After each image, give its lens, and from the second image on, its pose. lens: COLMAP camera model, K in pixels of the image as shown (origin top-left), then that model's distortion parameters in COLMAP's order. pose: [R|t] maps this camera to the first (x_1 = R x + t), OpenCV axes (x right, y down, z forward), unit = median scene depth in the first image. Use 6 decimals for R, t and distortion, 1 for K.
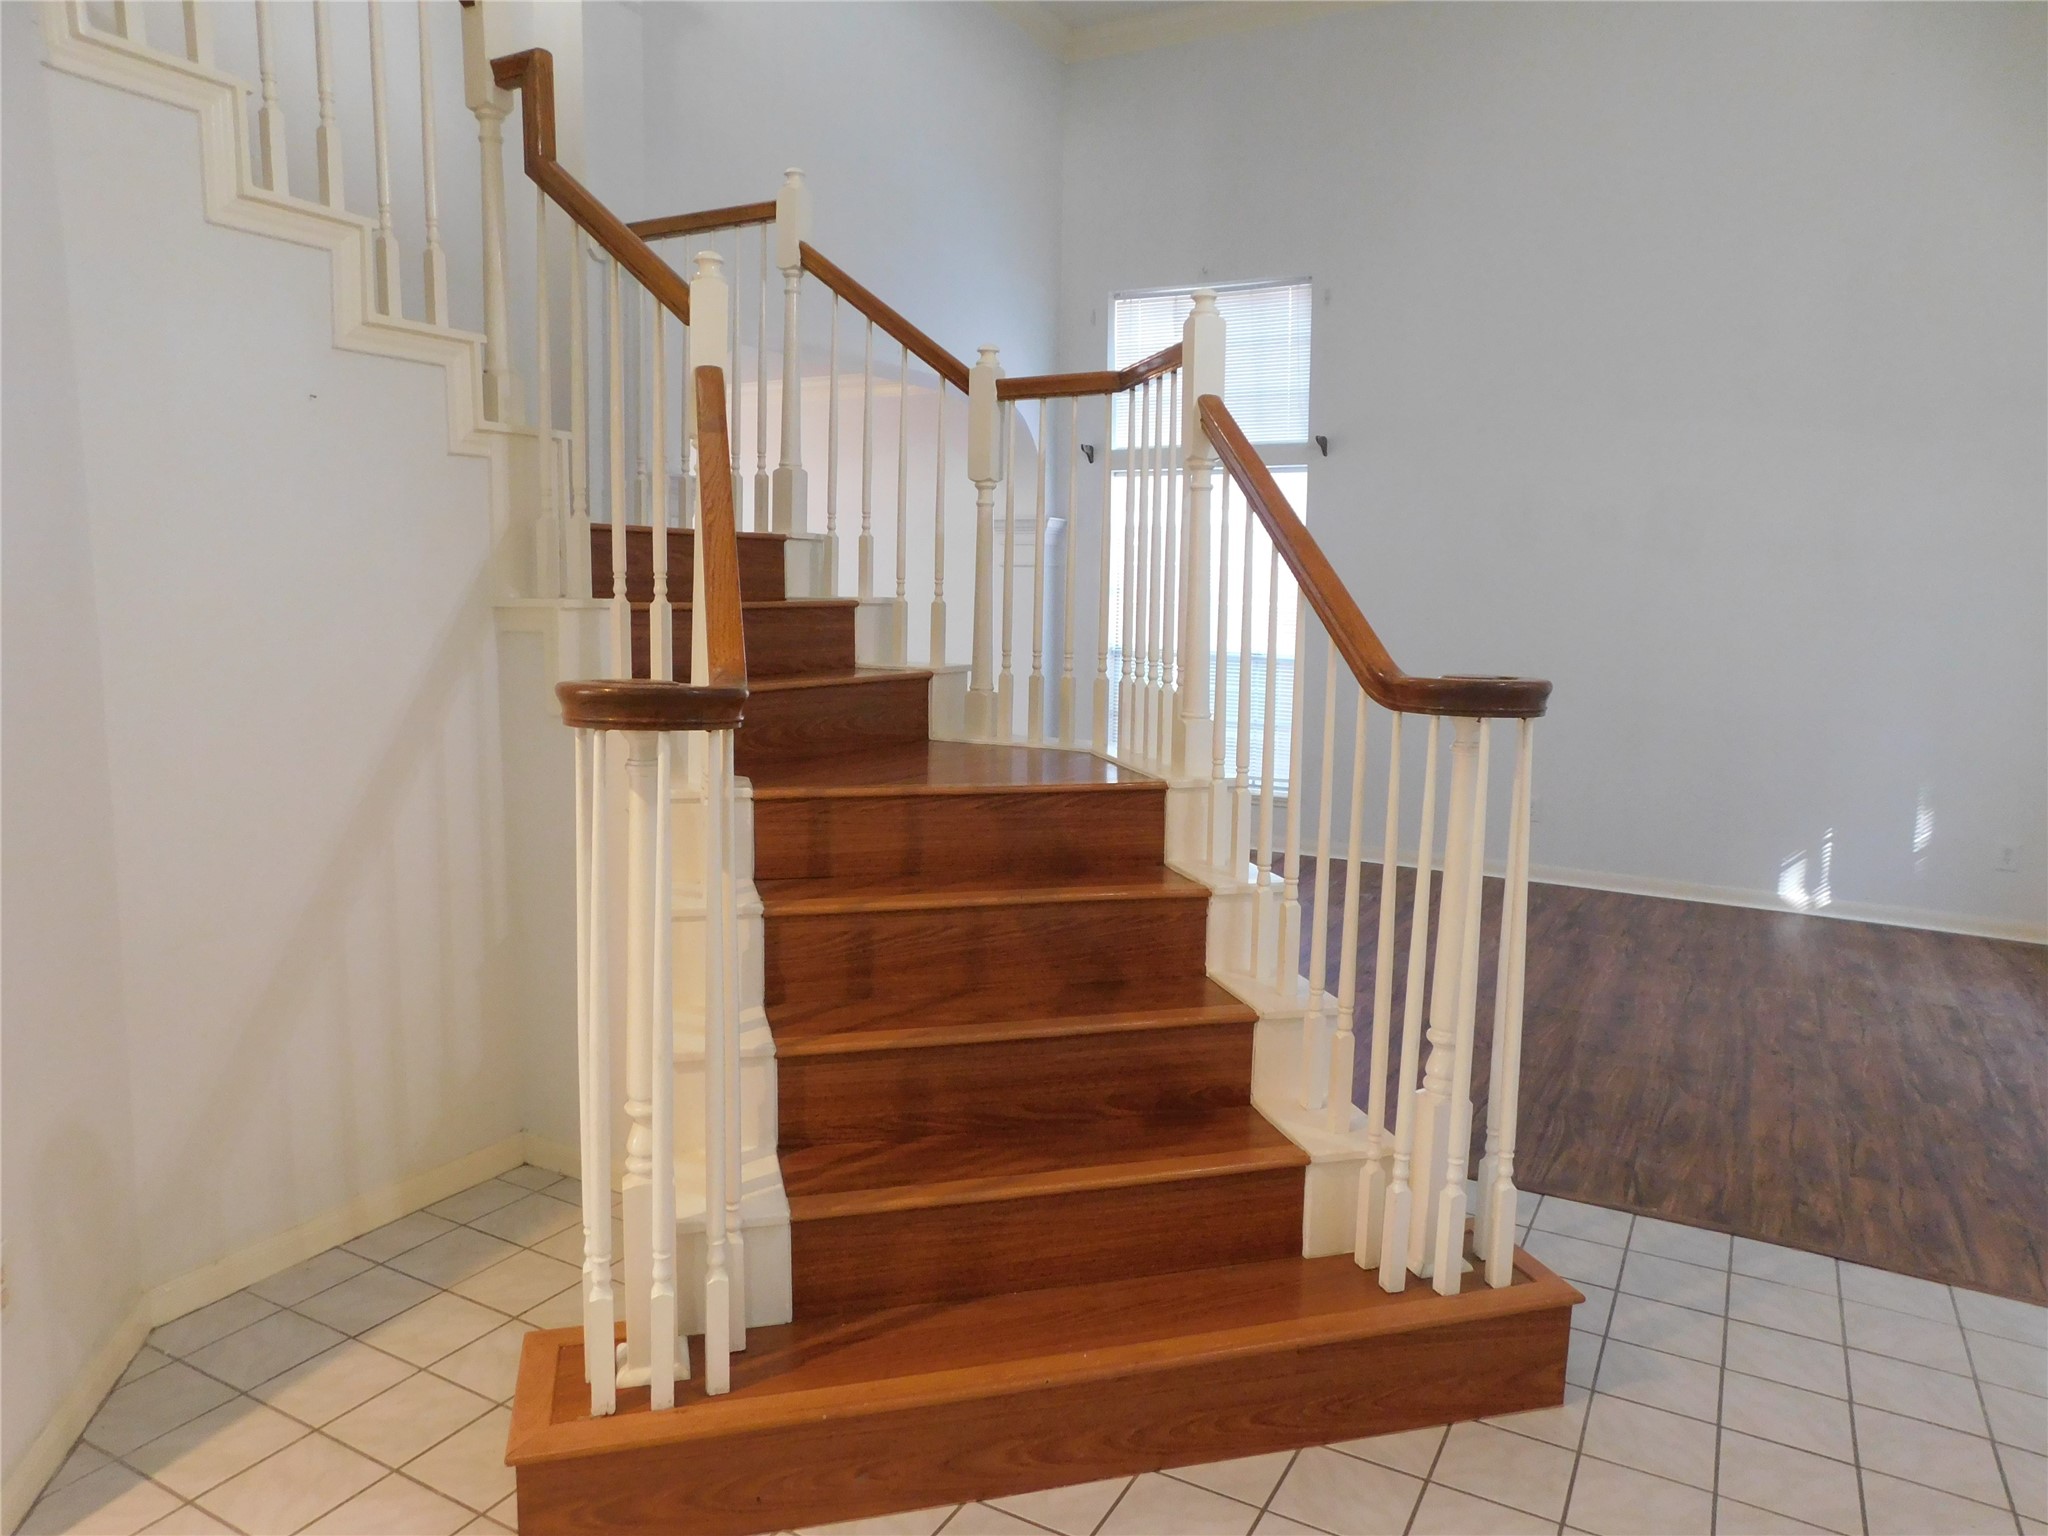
lens RADIAL K [[1354.2, 0, 1030.4], [0, 1354.2, 759.2], [0, 0, 1]] dist [-0.059167, 0.052519]
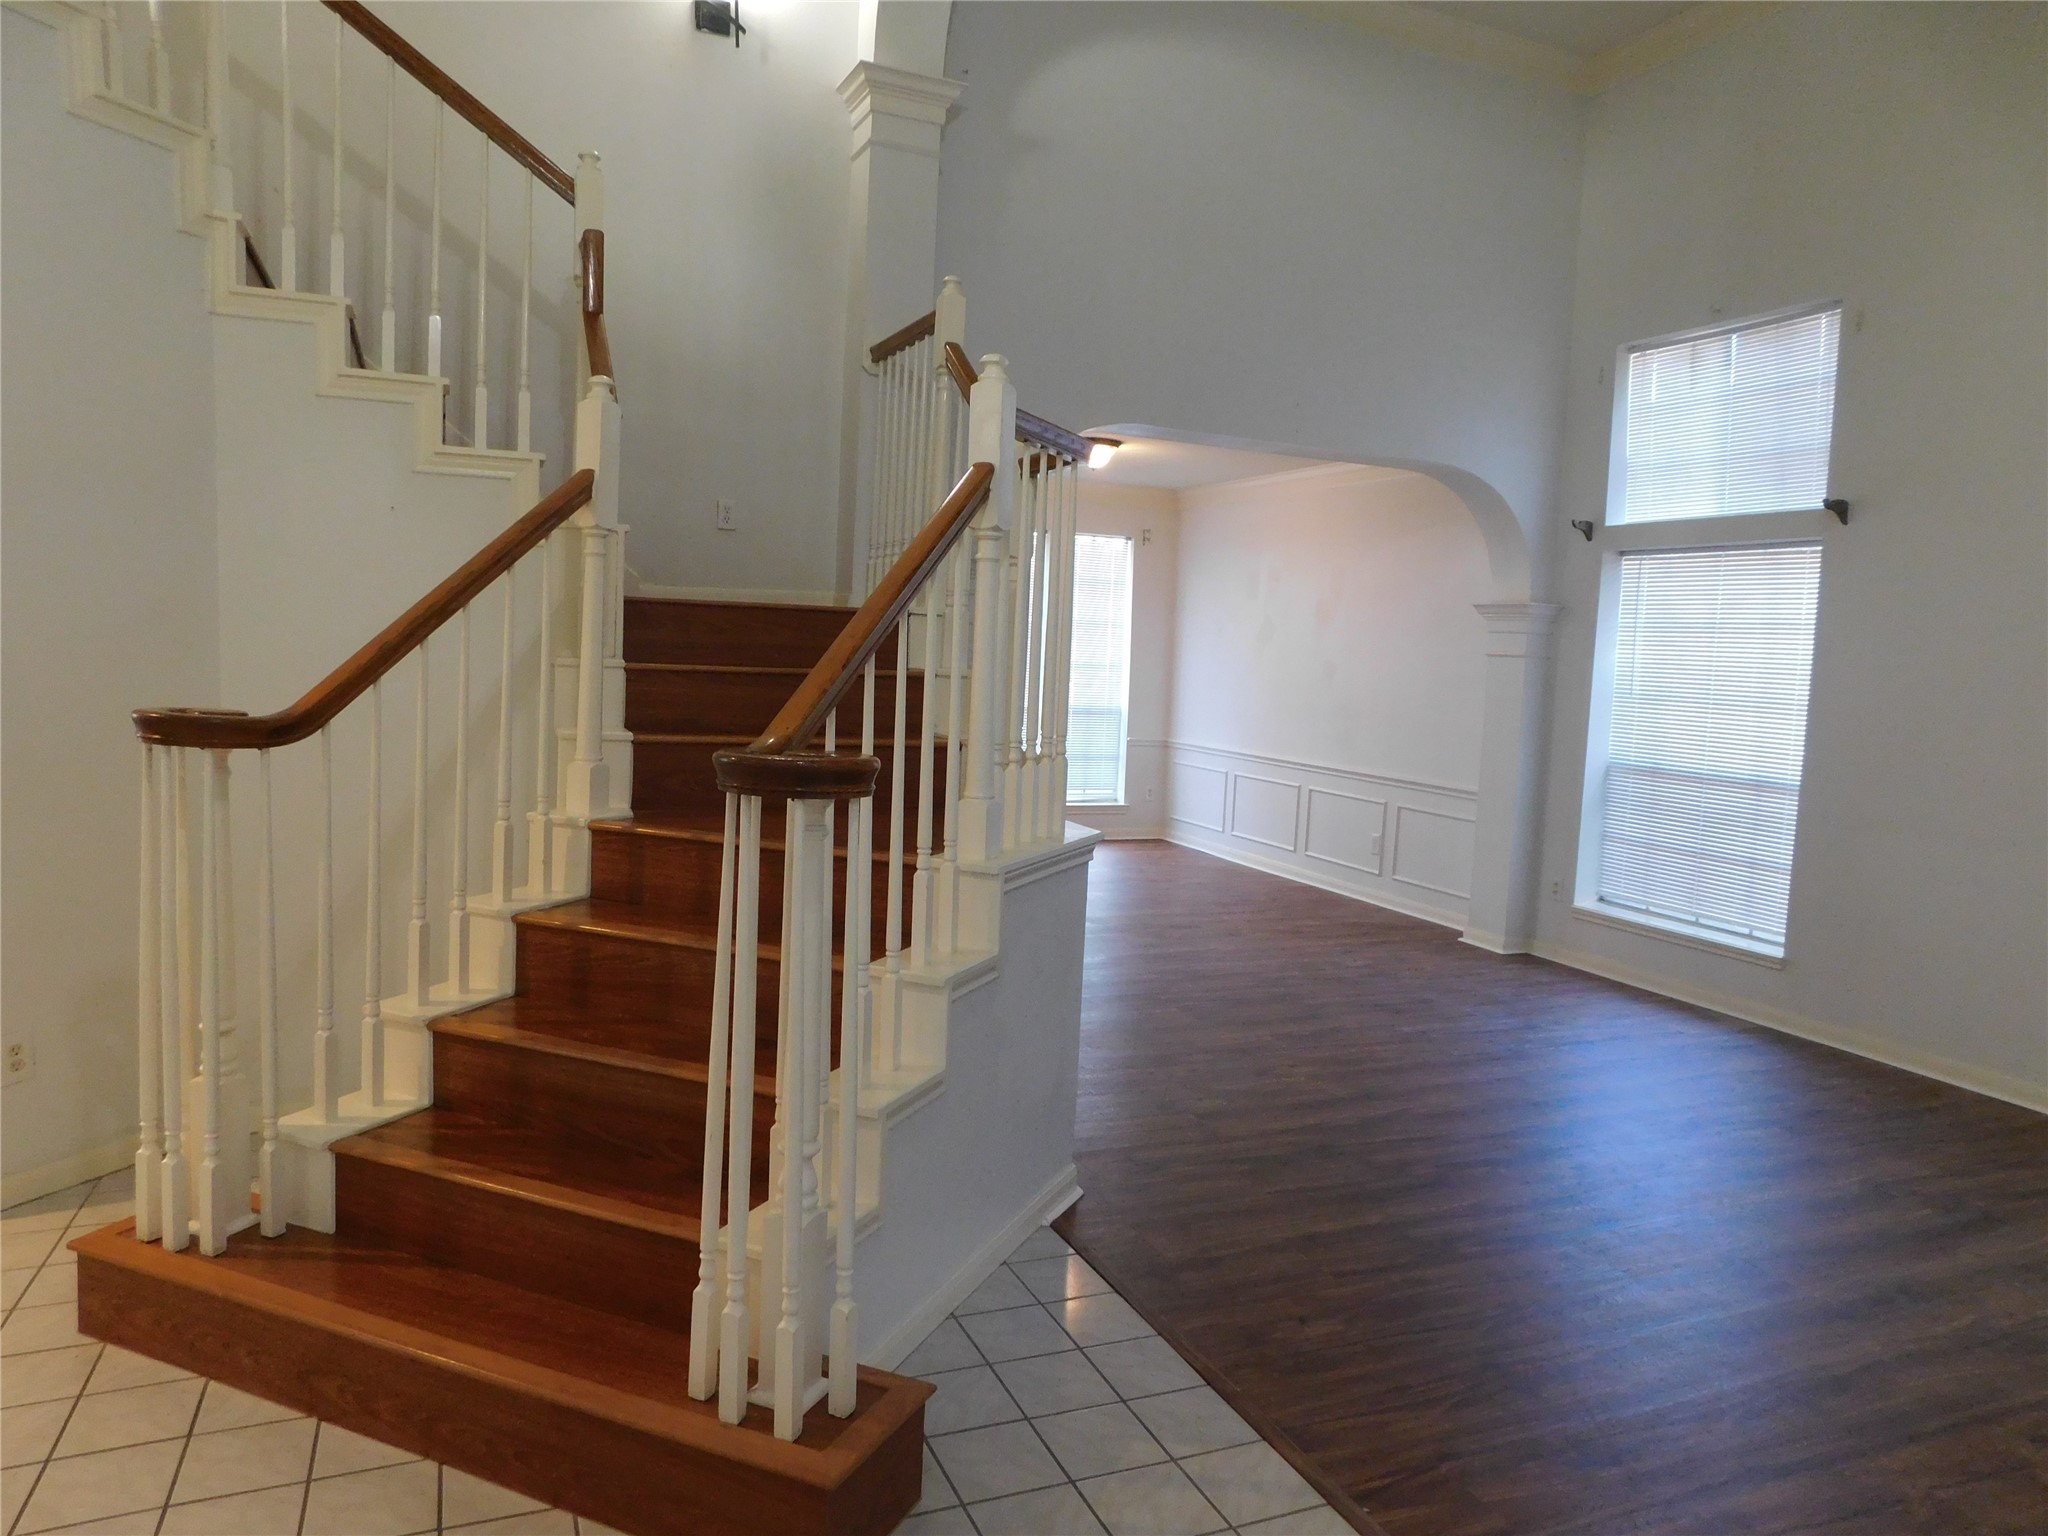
lens RADIAL K [[1354.2, 0, 1029.5], [0, 1354.2, 765.3], [0, 0, 1]] dist [-0.059167, 0.052519]
pose [[0.792910, 0.074104, -0.604816, 0.527140], [-0.110538, 0.993602, -0.023174, -0.026608], [0.599229, 0.085230, 0.796028, 0.186029]]
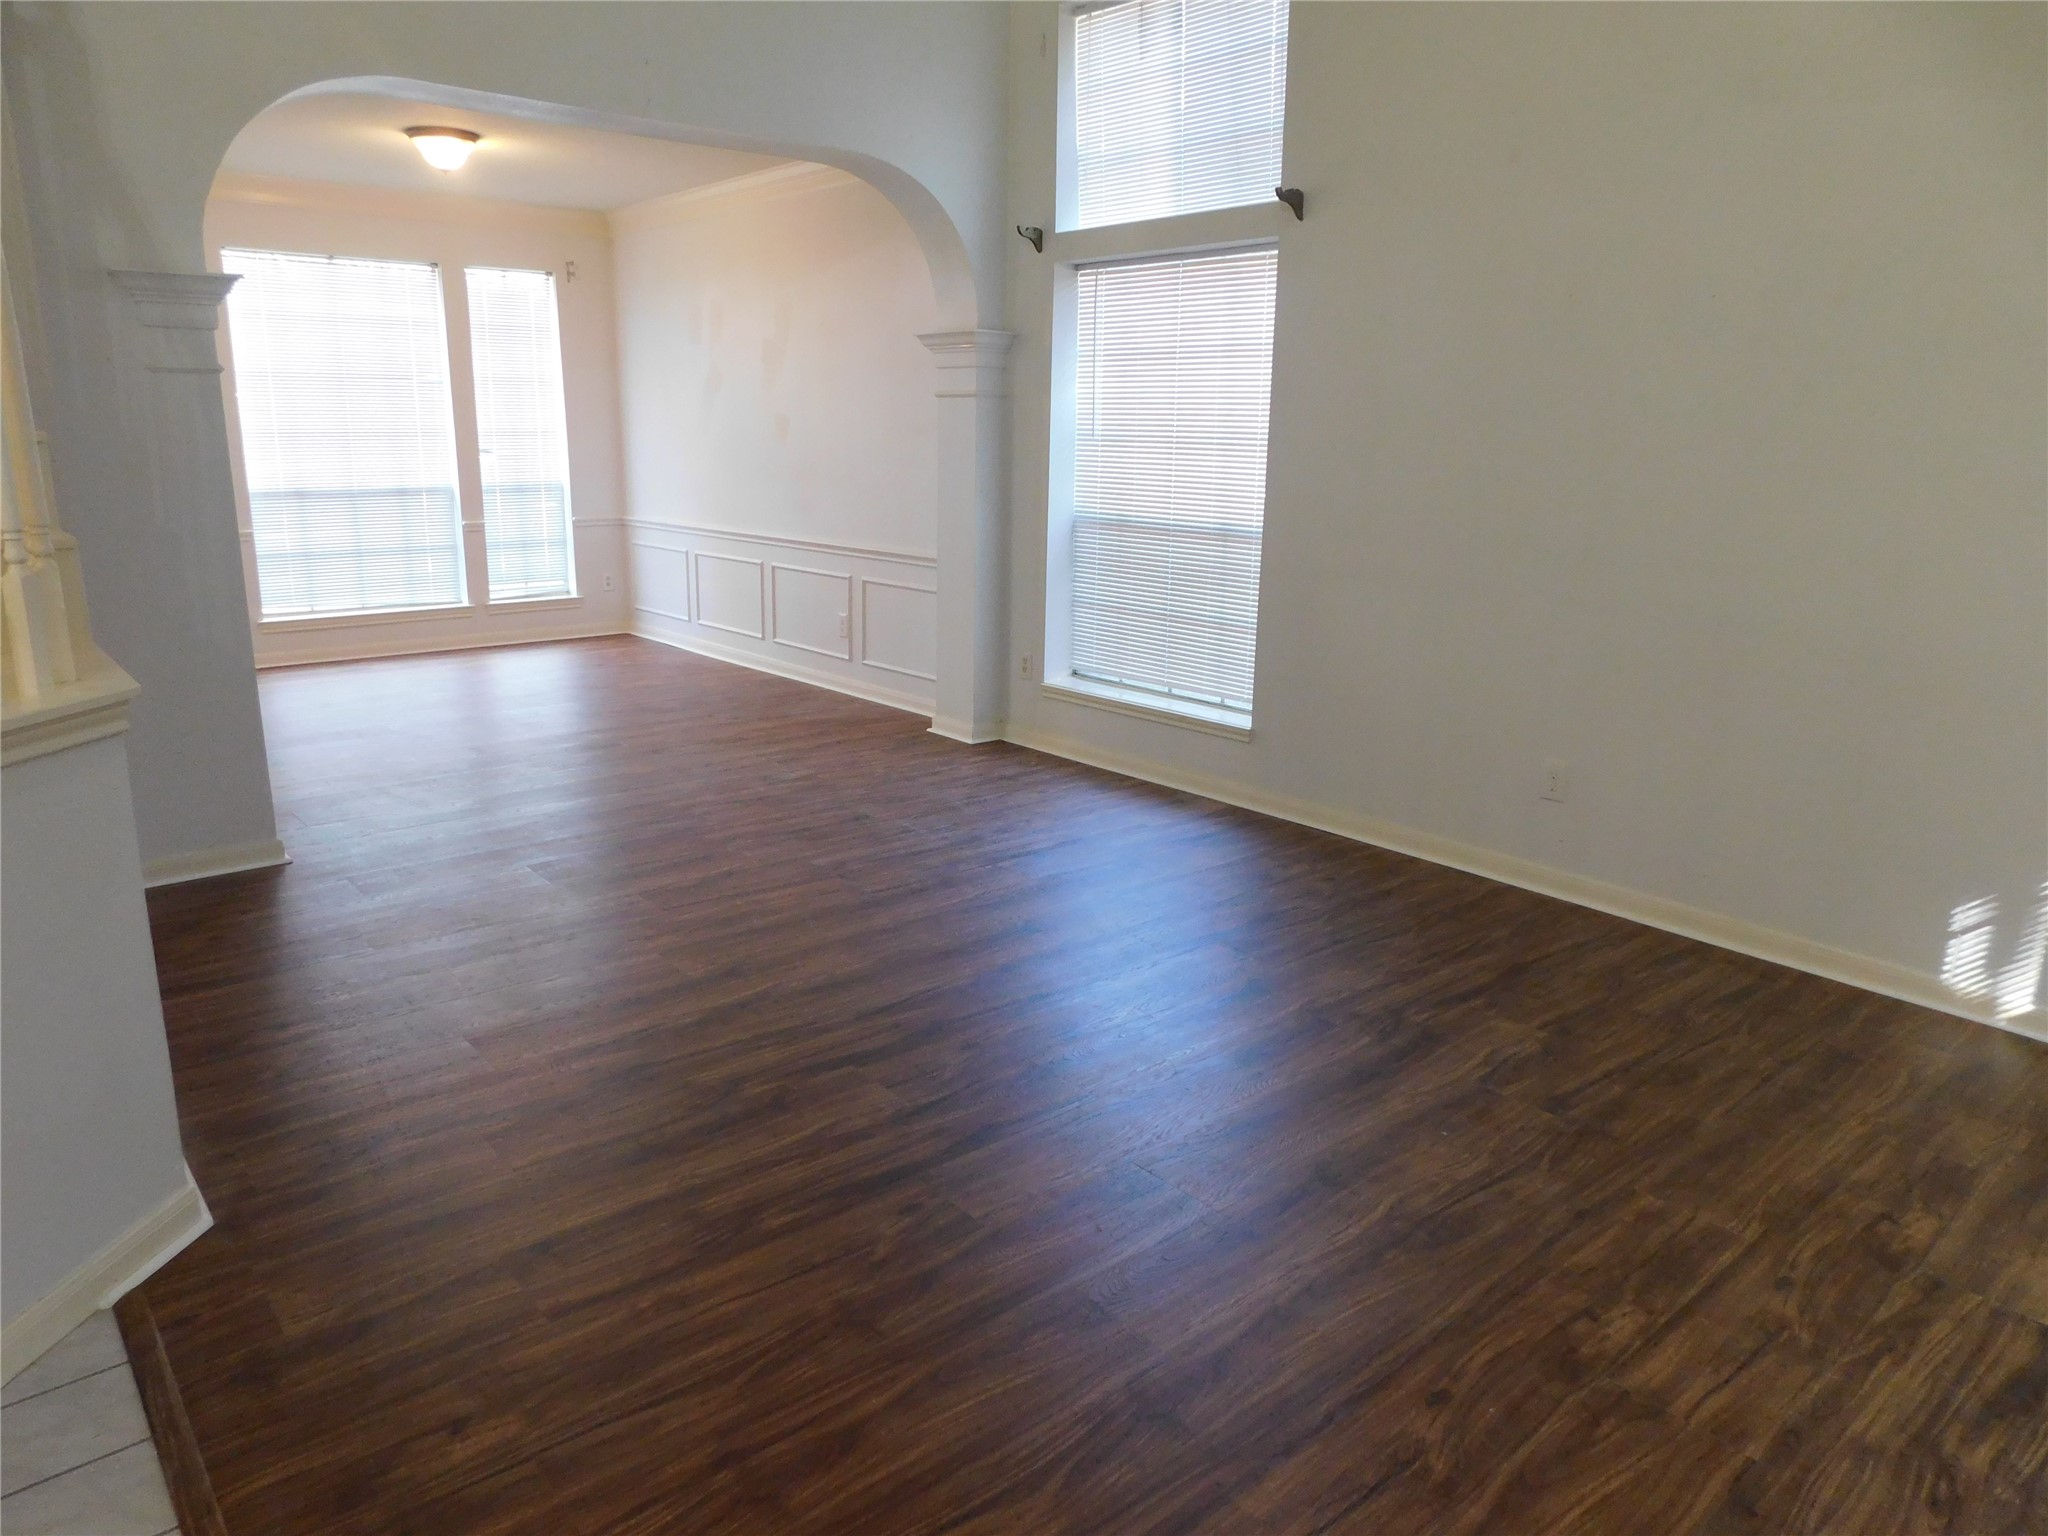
lens RADIAL K [[1354.2, 0, 1005.9], [0, 1354.2, 756.0], [0, 0, 1]] dist [-0.059167, 0.052519]
pose [[0.933566, 0.080617, -0.349220, 0.549770], [-0.042643, 0.992437, 0.115108, -0.054315], [0.355859, -0.092569, 0.929944, 0.512452]]
